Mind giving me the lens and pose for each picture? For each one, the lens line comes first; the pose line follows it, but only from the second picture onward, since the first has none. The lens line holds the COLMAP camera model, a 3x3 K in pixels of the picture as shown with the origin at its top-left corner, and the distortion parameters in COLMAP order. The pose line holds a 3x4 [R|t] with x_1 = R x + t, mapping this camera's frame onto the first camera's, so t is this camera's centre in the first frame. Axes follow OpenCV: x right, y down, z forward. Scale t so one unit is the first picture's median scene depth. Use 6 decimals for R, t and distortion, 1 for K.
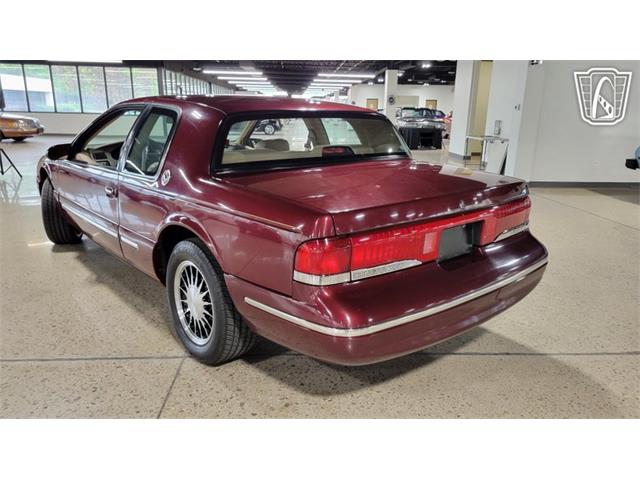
lens RADIAL K [[482.6, 0, 318.6], [0, 482.6, 243.6], [0, 0, 1]] dist [0.015788, -0.012343]
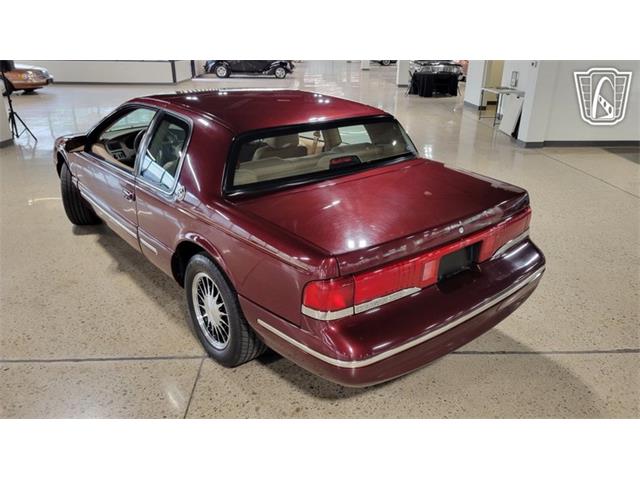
lens RADIAL K [[482.6, 0, 320.8], [0, 482.6, 237.0], [0, 0, 1]] dist [0.015788, -0.012343]
pose [[0.999715, -0.003745, -0.023559, 0.012804], [0.006376, 0.993619, 0.112608, -0.157272], [0.022987, -0.112726, 0.993360, -0.046862]]
